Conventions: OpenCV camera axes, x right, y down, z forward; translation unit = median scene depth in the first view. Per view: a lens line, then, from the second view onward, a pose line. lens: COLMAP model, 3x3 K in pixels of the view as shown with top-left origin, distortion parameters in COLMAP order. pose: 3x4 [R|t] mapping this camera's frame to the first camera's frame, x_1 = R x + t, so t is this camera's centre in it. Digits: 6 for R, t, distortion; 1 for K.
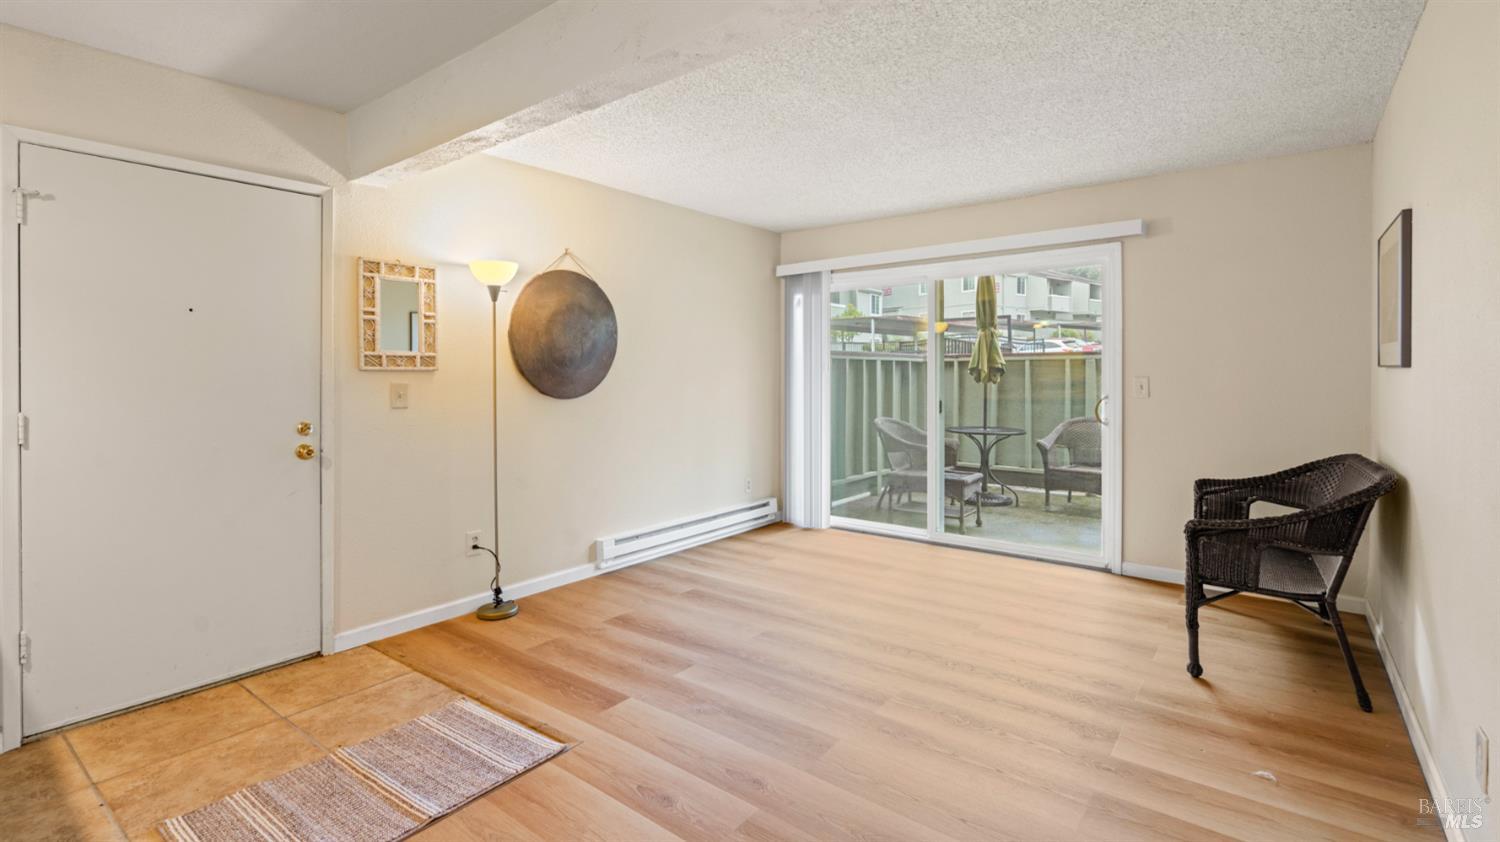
lens RADIAL K [[678.2, 0, 749.0], [0, 678.2, 376.7], [0, 0, 1]] dist [-0.000162, 0.000648]
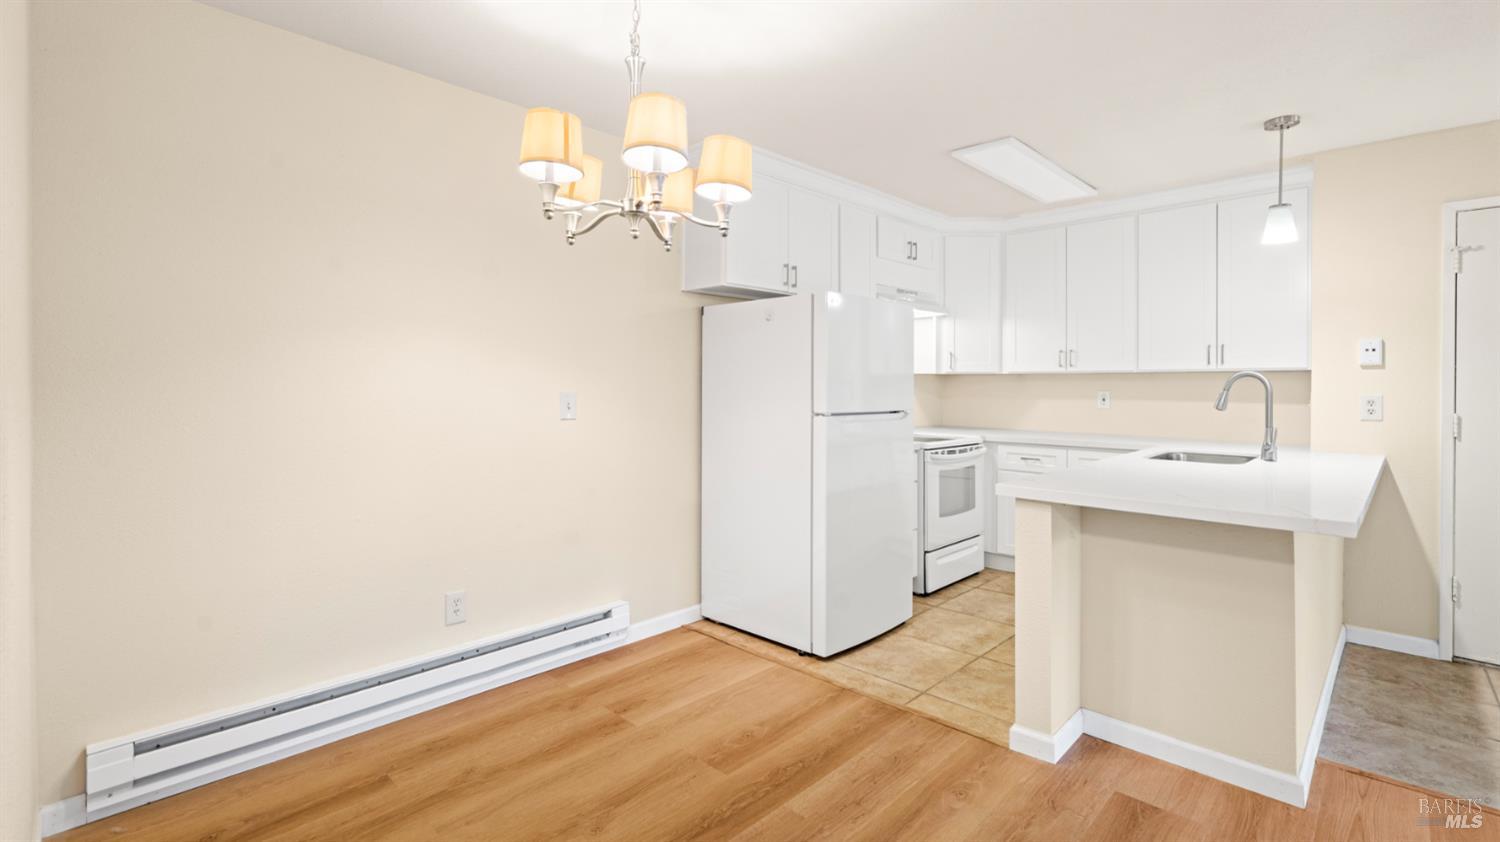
lens RADIAL K [[675.6, 0, 751.0], [0, 675.6, 386.6], [0, 0, 1]] dist [-0.003124, 0.000004]
pose [[-0.102085, 0.005425, -0.994761, 0.286825], [-0.007436, 0.999953, 0.006216, 0.001388], [0.994748, 0.008032, -0.102039, -0.183033]]
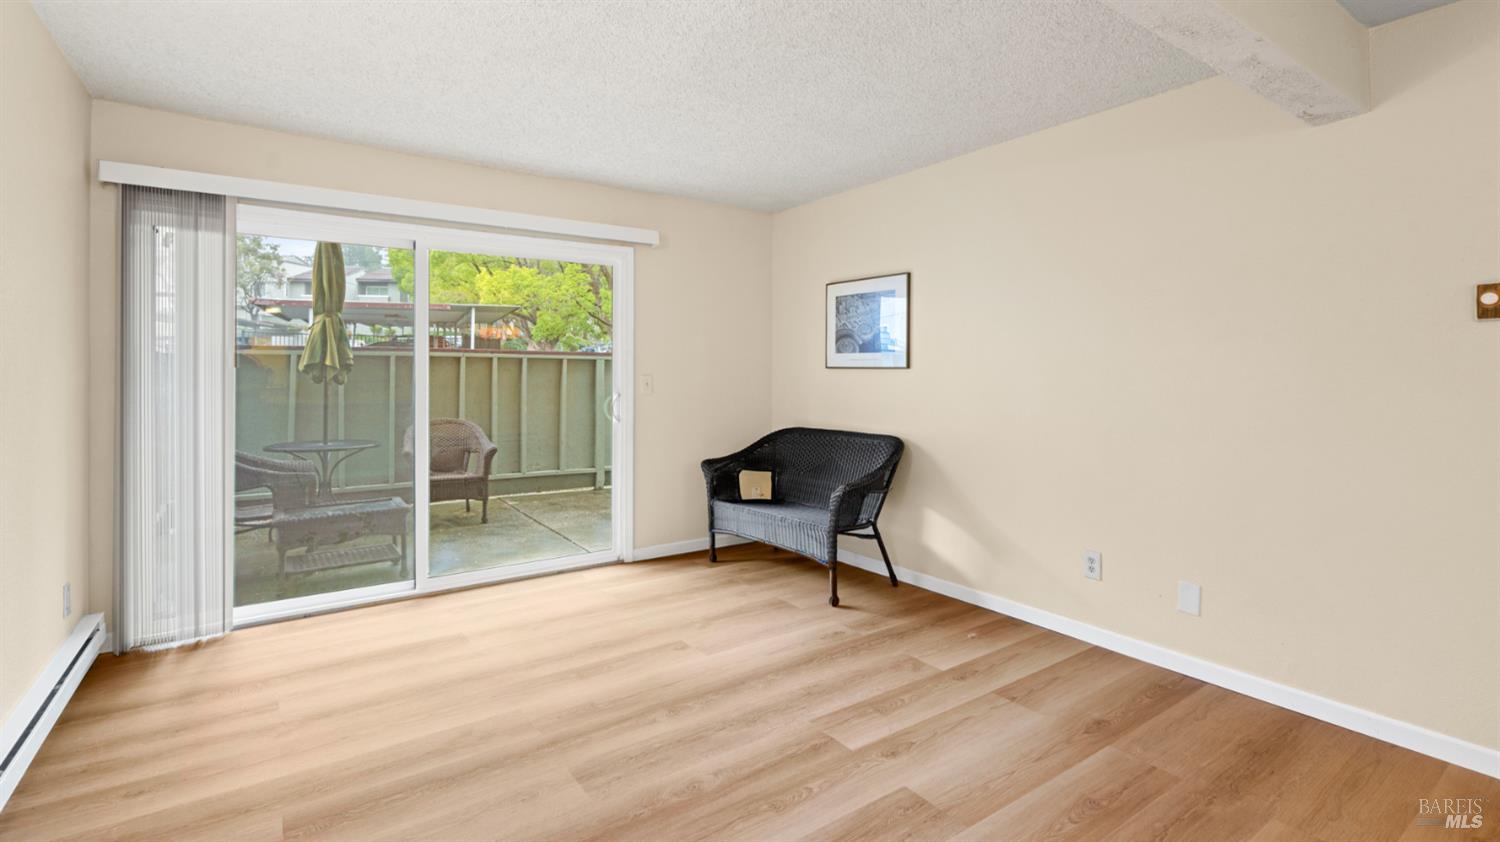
lens RADIAL K [[686.7, 0, 754.6], [0, 686.7, 379.4], [0, 0, 1]] dist [-0.003313, -0.000198]
pose [[0.287206, -0.007863, 0.957836, -0.562516], [0.003200, 0.999969, 0.007249, -0.000298], [-0.957863, 0.000983, 0.287222, 0.678427]]
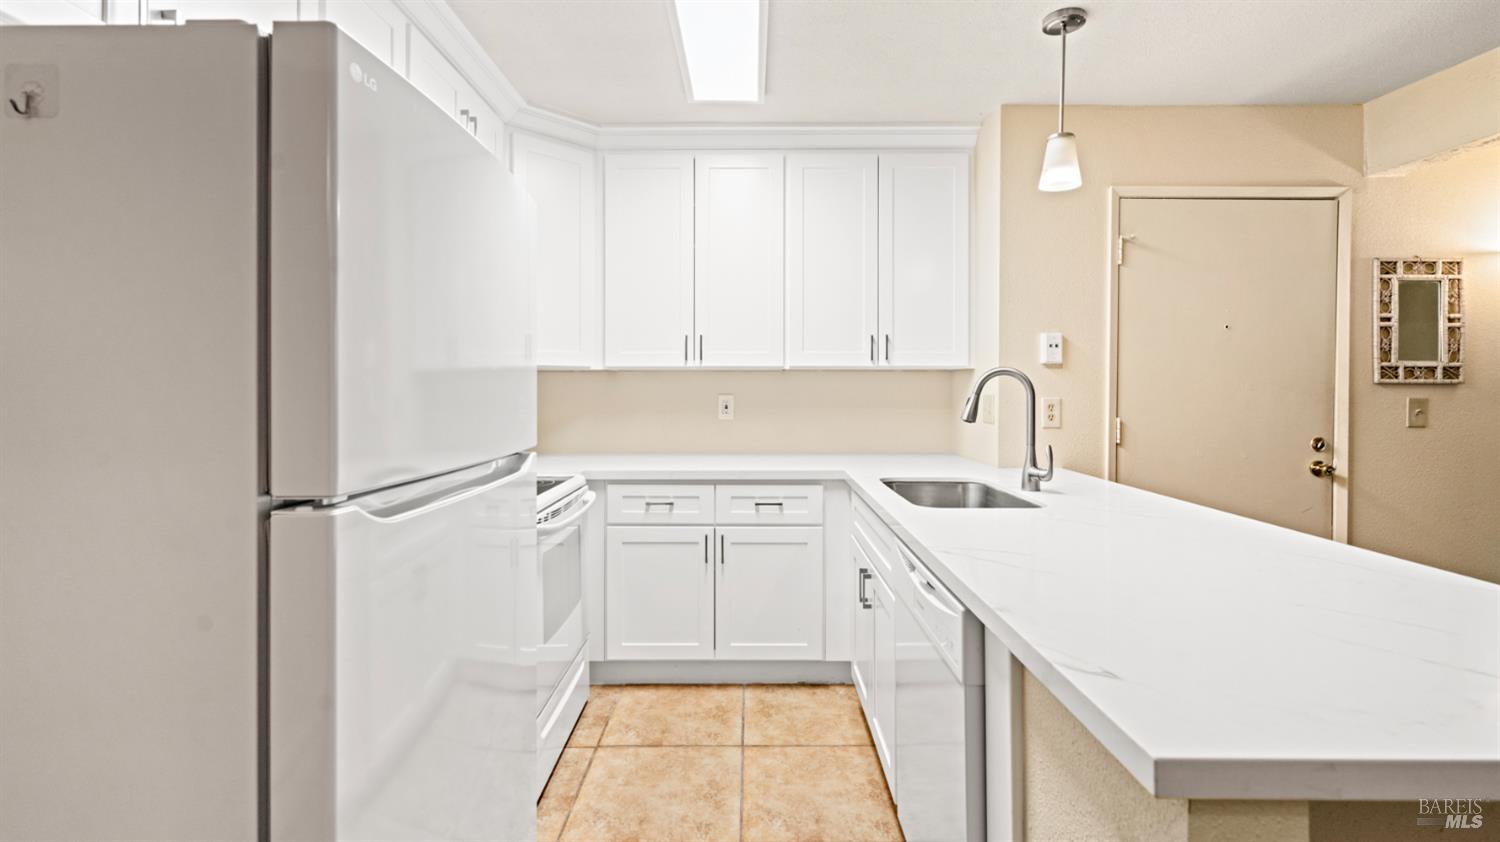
lens RADIAL K [[686.7, 0, 754.6], [0, 686.7, 379.4], [0, 0, 1]] dist [-0.003313, -0.000198]
pose [[0.620923, 0.002643, -0.783867, -0.369550], [-0.007045, 0.999973, -0.002209, -0.006796], [0.783840, 0.006894, 0.620925, -0.213654]]
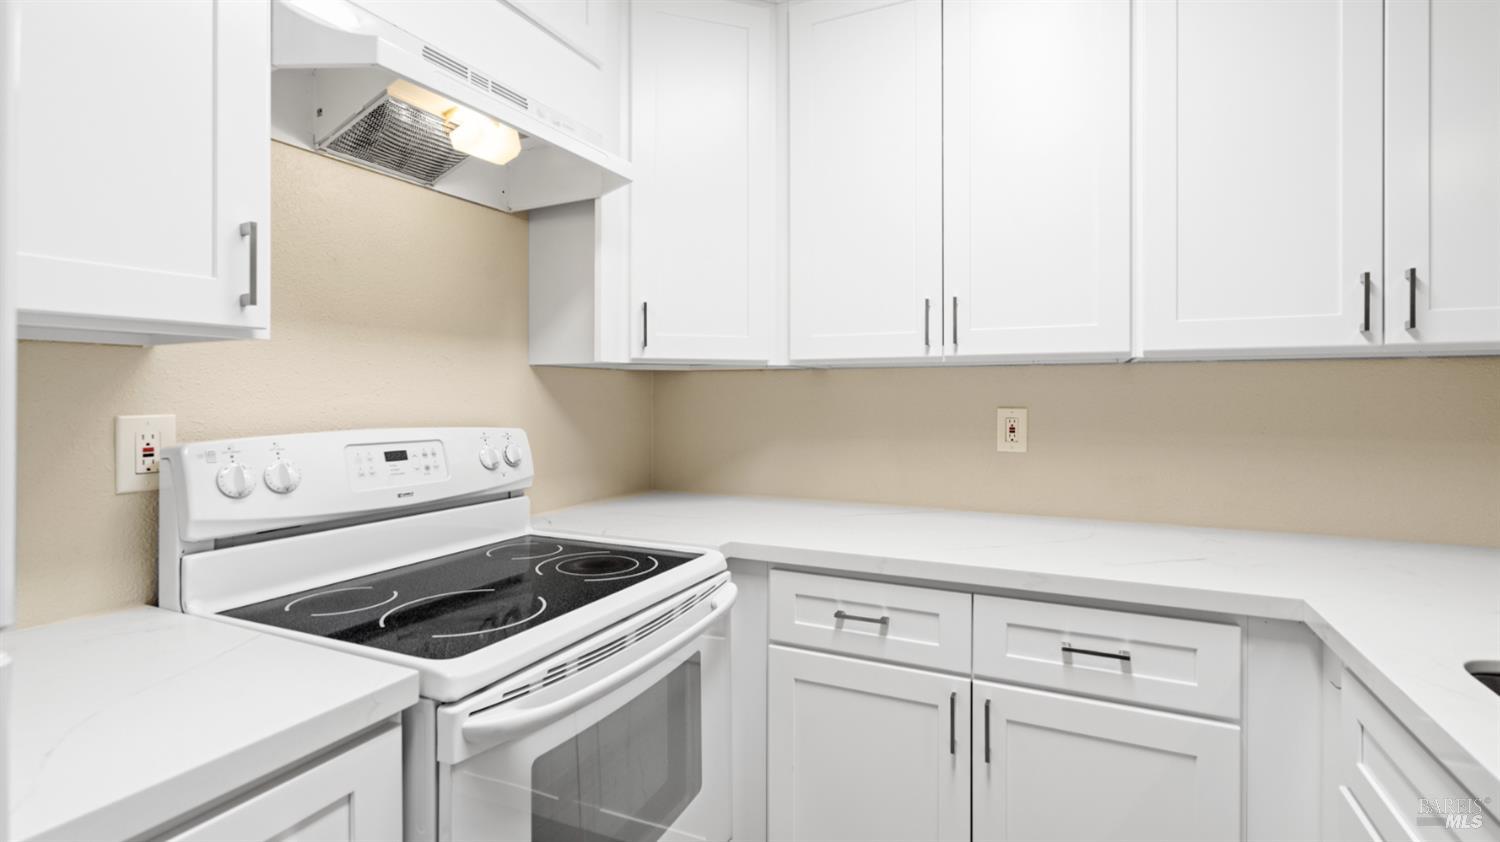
lens RADIAL K [[678.7, 0, 750.6], [0, 678.7, 393.8], [0, 0, 1]] dist [-0.021637, -0.000192]
pose [[0.227184, 0.006707, -0.973829, -0.720827], [-0.008889, 0.999949, 0.004813, 0.001173], [0.973811, 0.007563, 0.227232, 0.068645]]
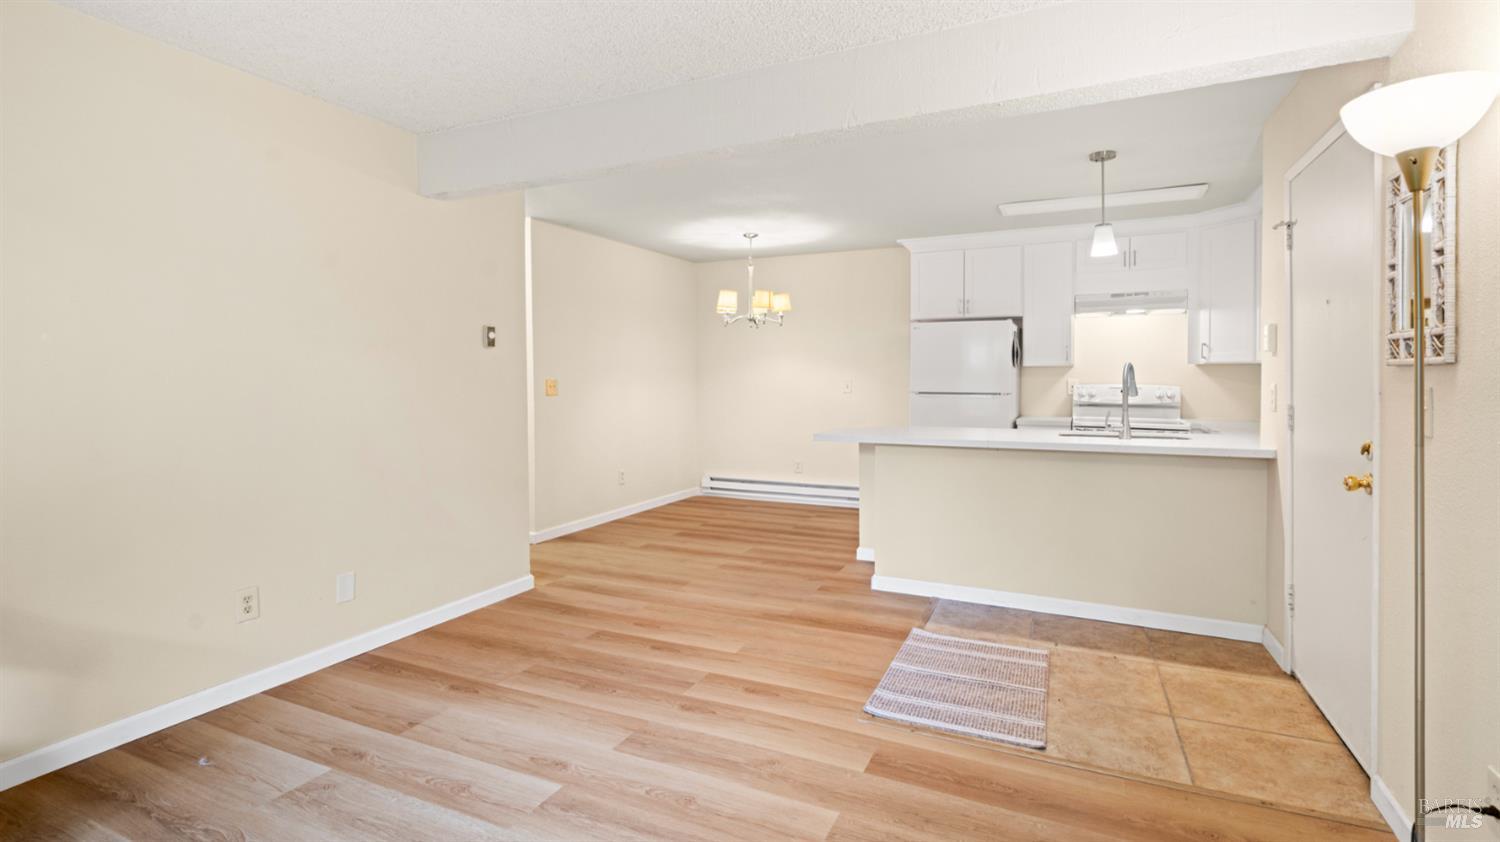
lens RADIAL K [[705.2, 0, 749.6], [0, 705.2, 389.4], [0, 0, 1]] dist [-0.001276, 0.000584]
pose [[-0.975286, 0.009555, -0.220740, 0.116643], [0.004600, 0.999726, 0.022951, -0.004704], [0.220899, 0.021369, -0.975063, 1.475983]]
